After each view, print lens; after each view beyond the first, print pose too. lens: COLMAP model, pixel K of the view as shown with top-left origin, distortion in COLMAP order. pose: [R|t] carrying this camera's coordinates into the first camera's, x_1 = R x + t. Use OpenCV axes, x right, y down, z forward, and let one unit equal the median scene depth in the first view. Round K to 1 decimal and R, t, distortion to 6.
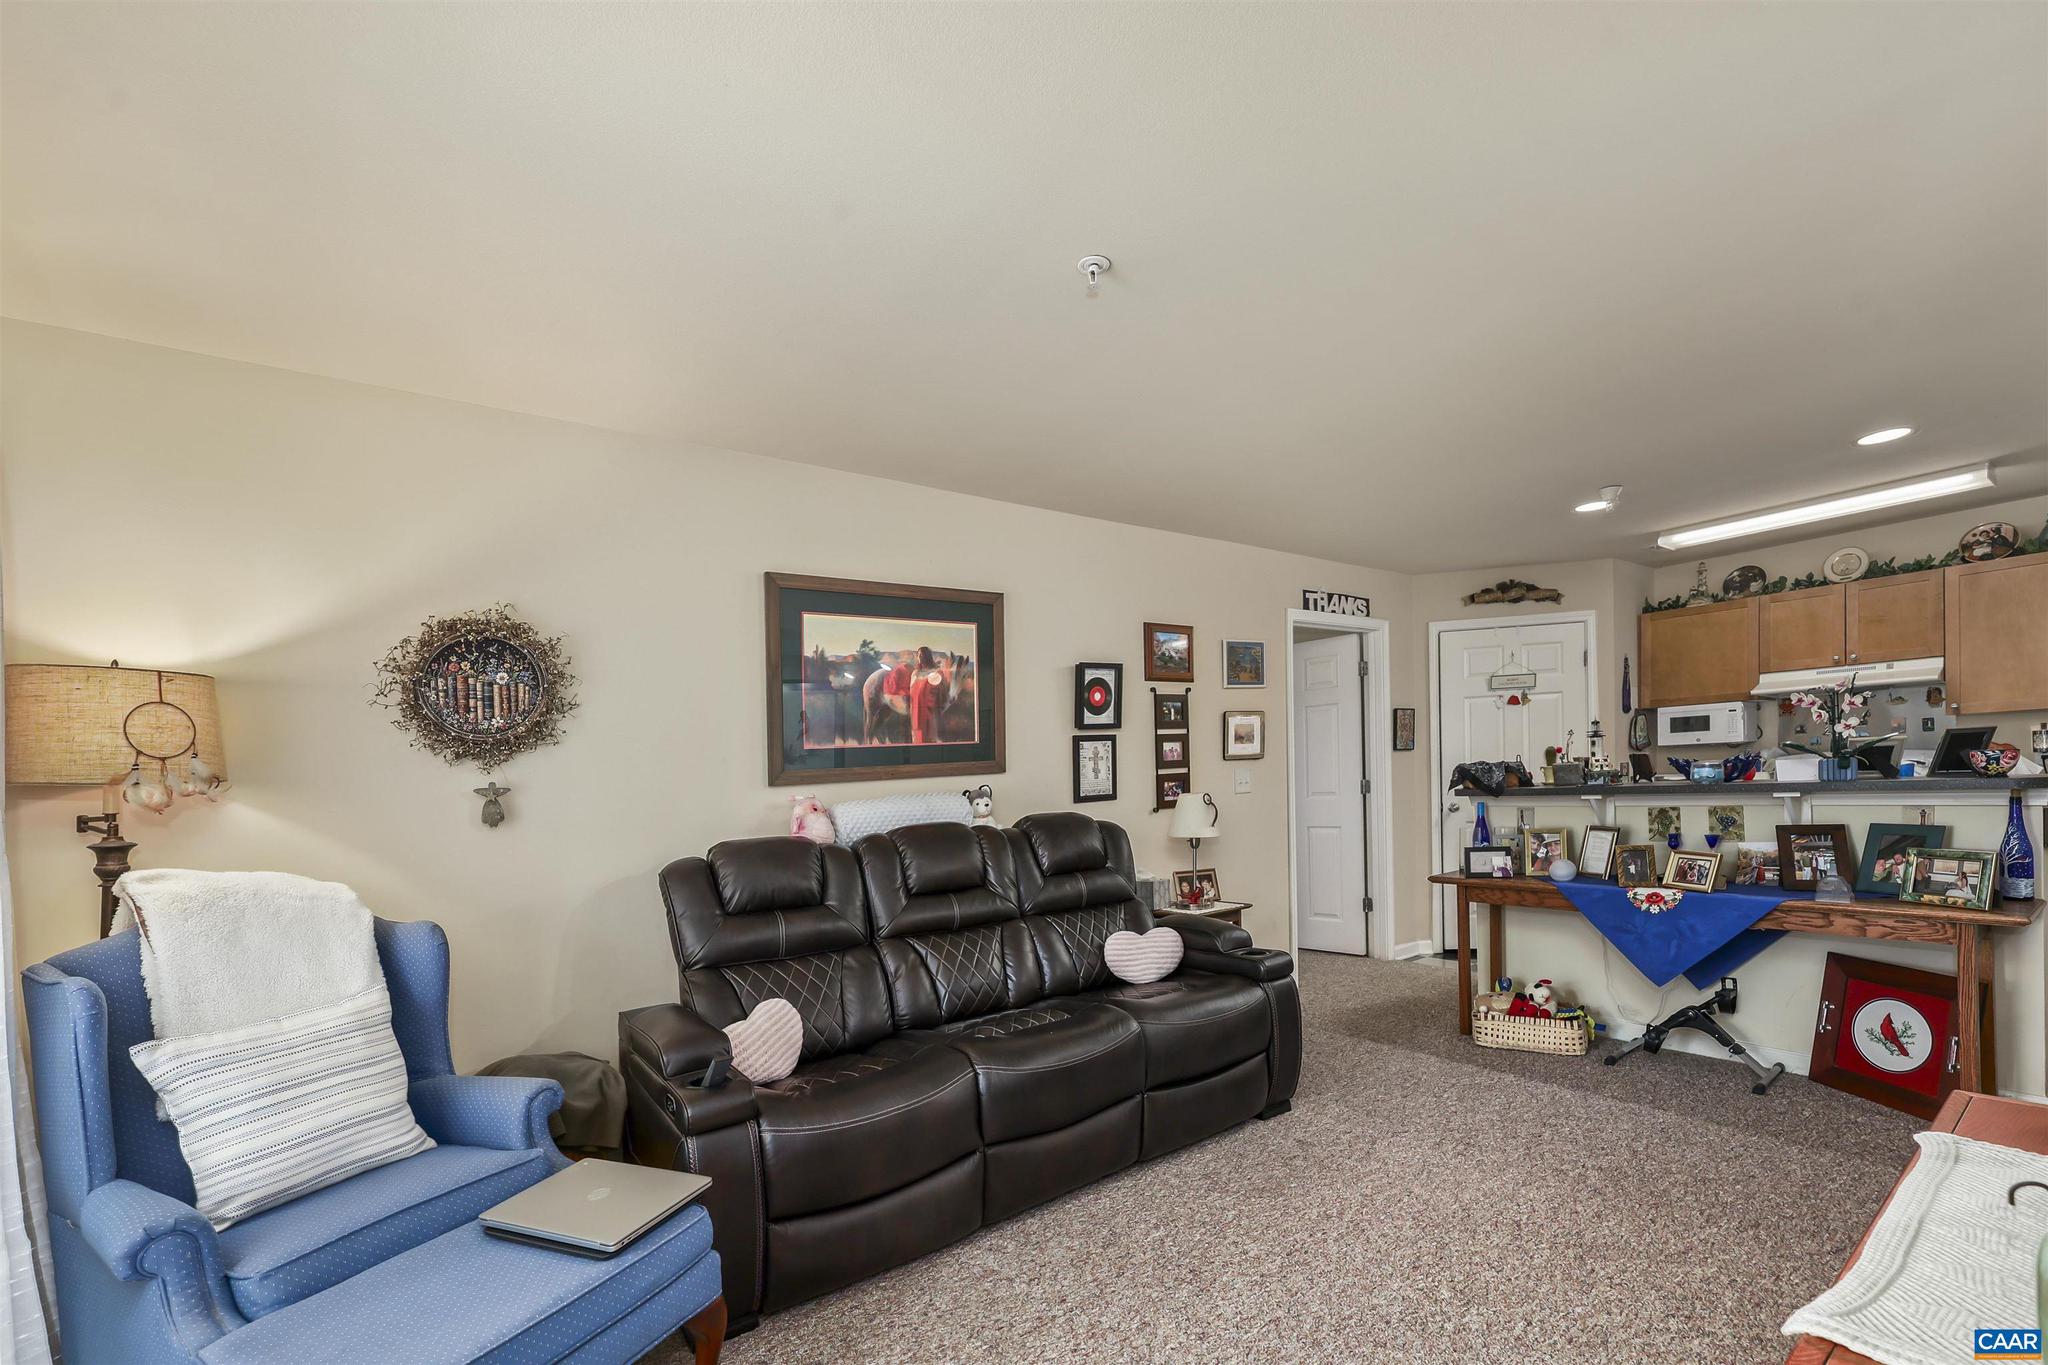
lens RADIAL K [[861.9, 0, 1019.6], [0, 861.9, 789.3], [0, 0, 1]] dist [0.002535, 0.000180]
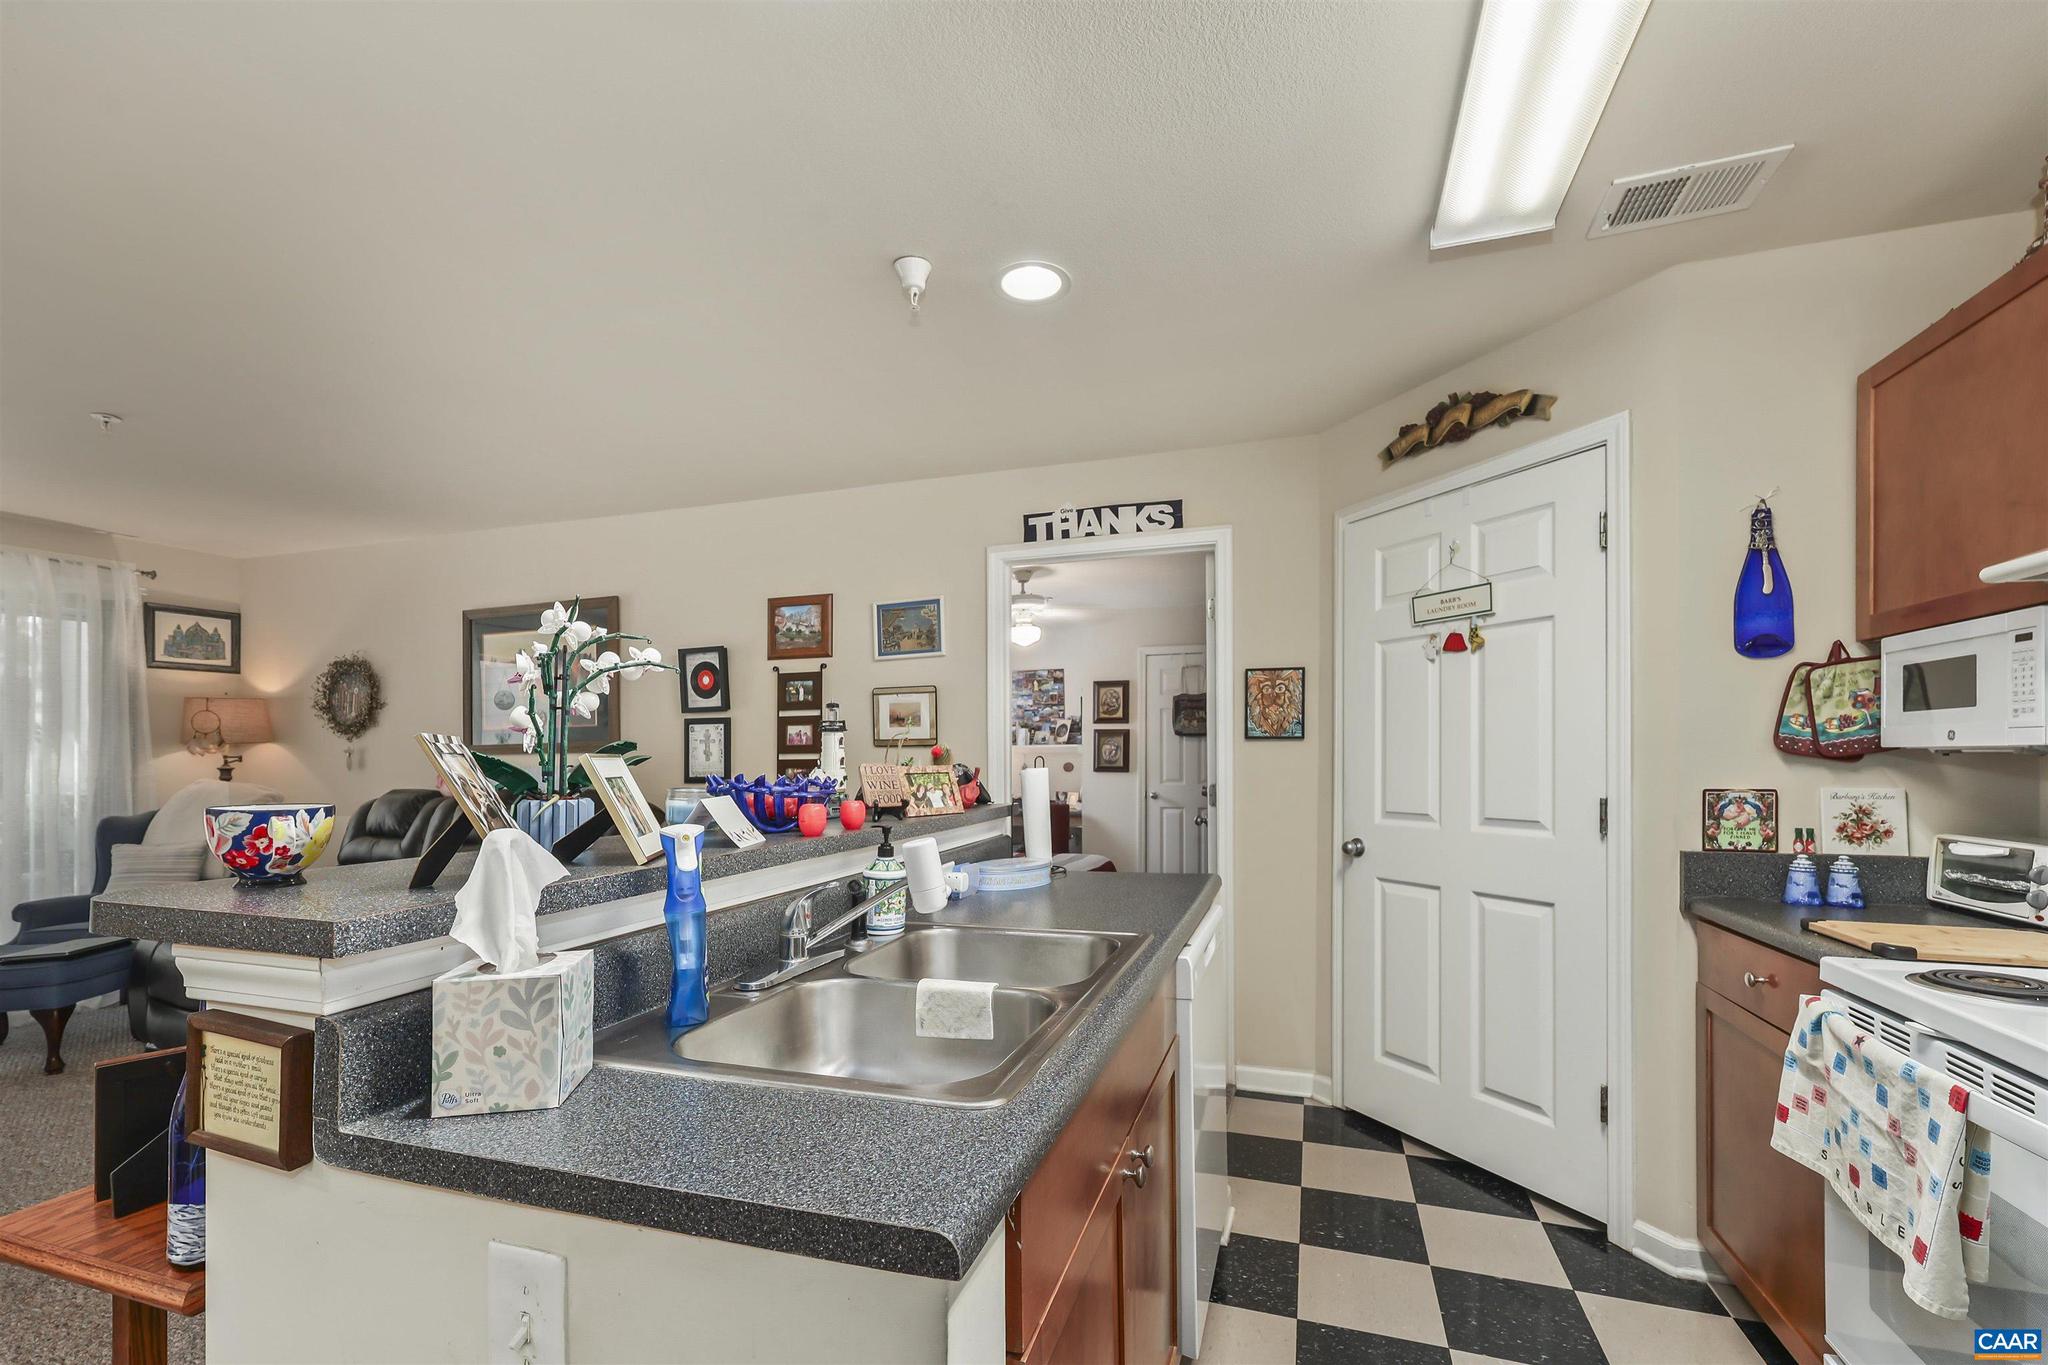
lens RADIAL K [[843.3, 0, 1026.8], [0, 843.3, 723.7], [0, 0, 1]] dist [0.001027, 0.000252]
pose [[0.583816, 0.013866, -0.811768, 1.048460], [-0.036285, 0.999301, -0.009027, -0.057511], [0.811075, 0.034725, 0.583910, 0.683407]]
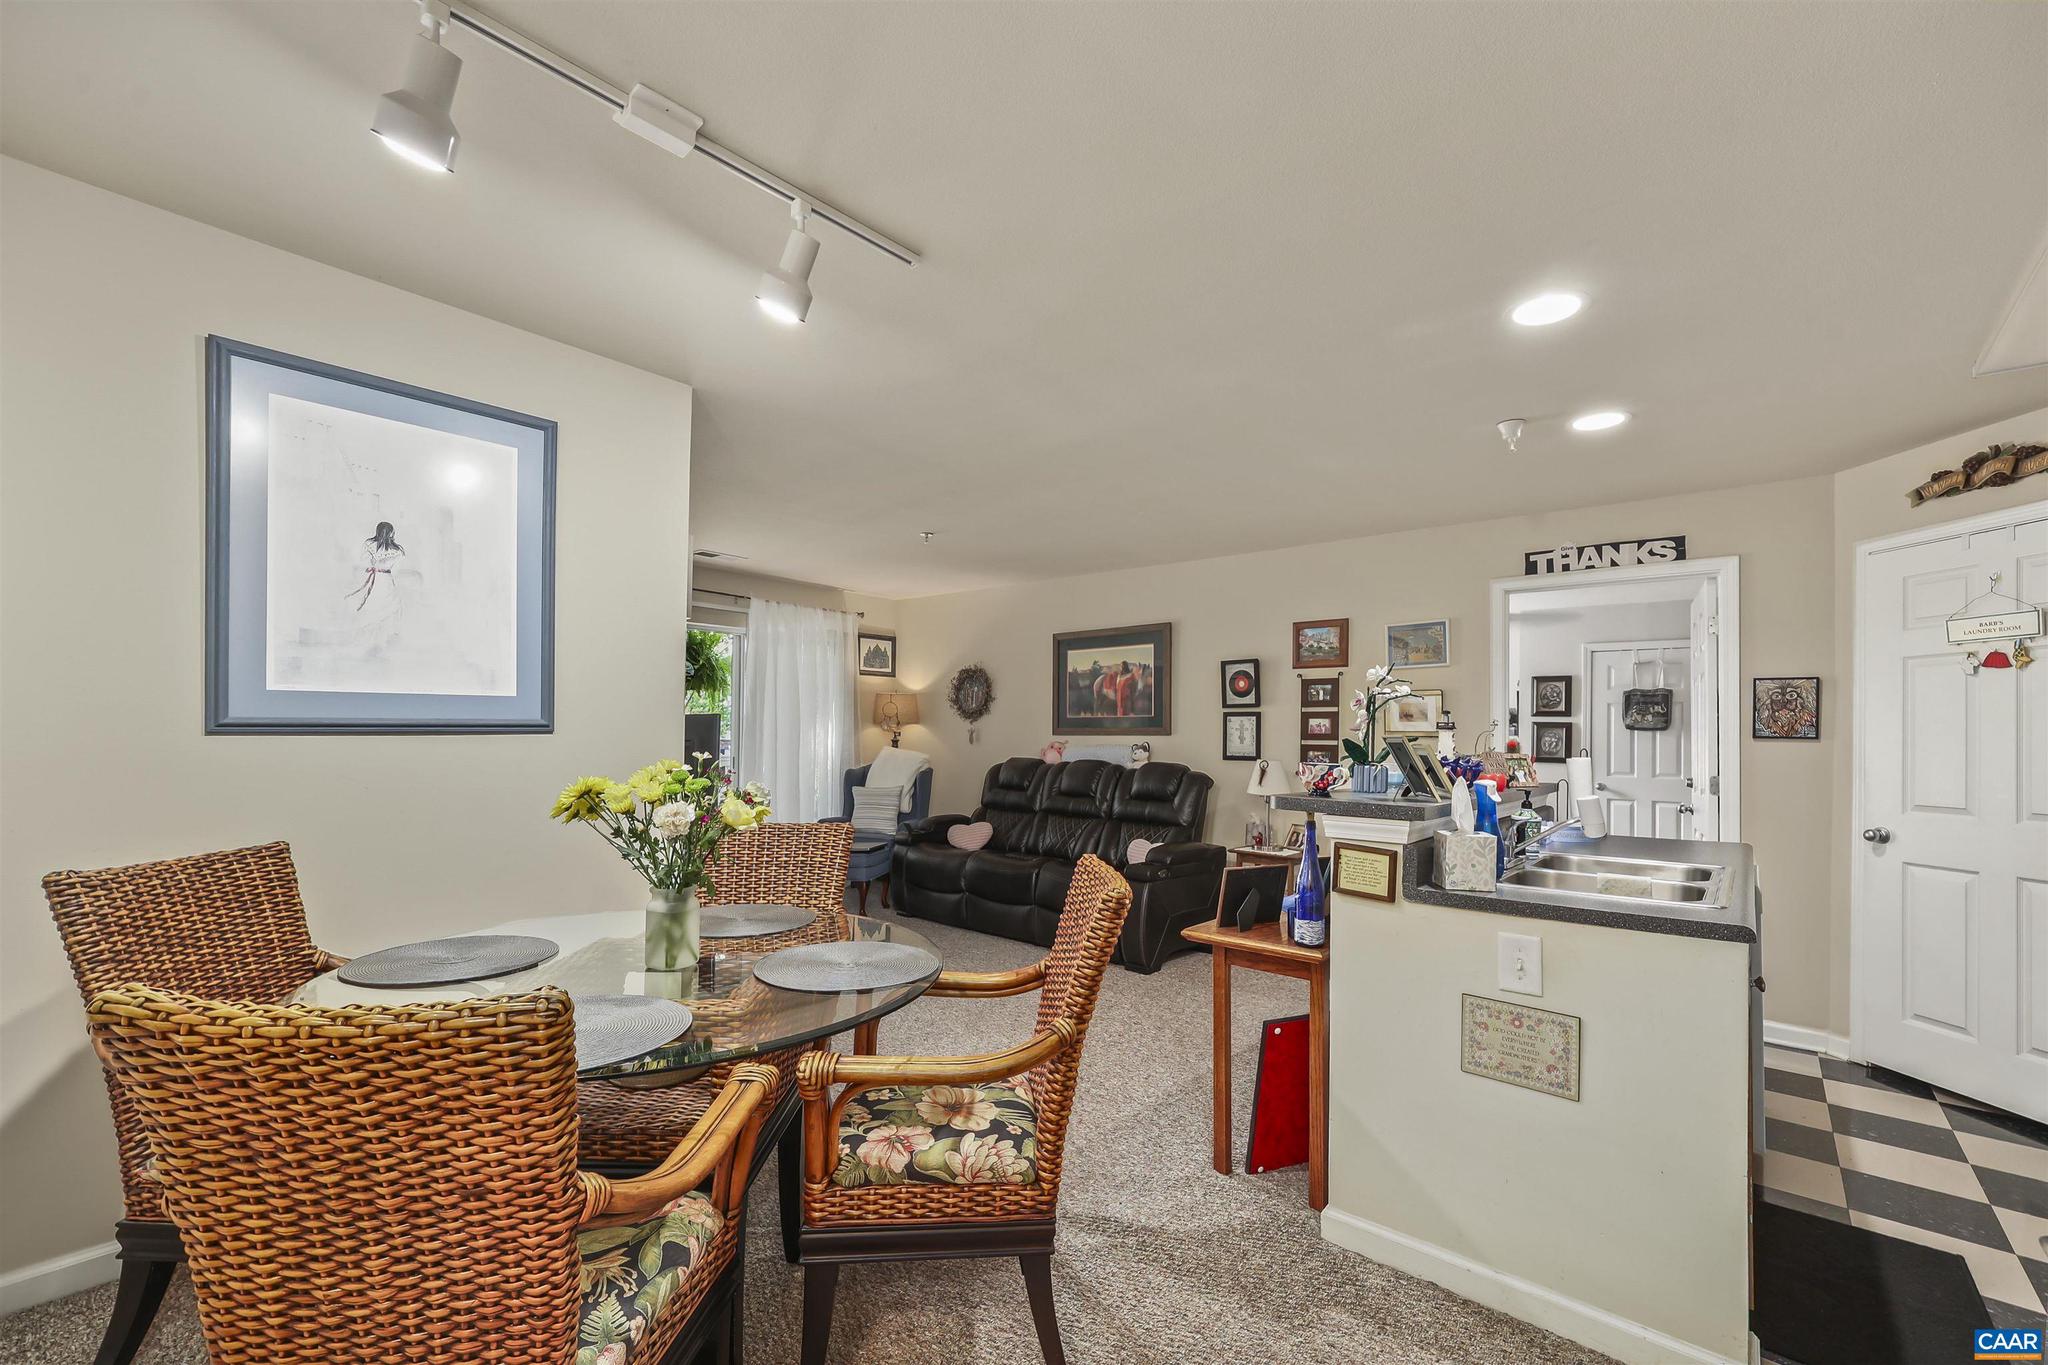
lens RADIAL K [[833.7, 0, 1037.9], [0, 833.7, 698.6], [0, 0, 1]] dist [0.000173, 0.000558]
pose [[0.238004, 0.008165, -0.971230, 1.219121], [-0.046386, 0.998919, -0.002969, -0.061479], [0.970156, 0.045758, 0.238125, 0.348923]]
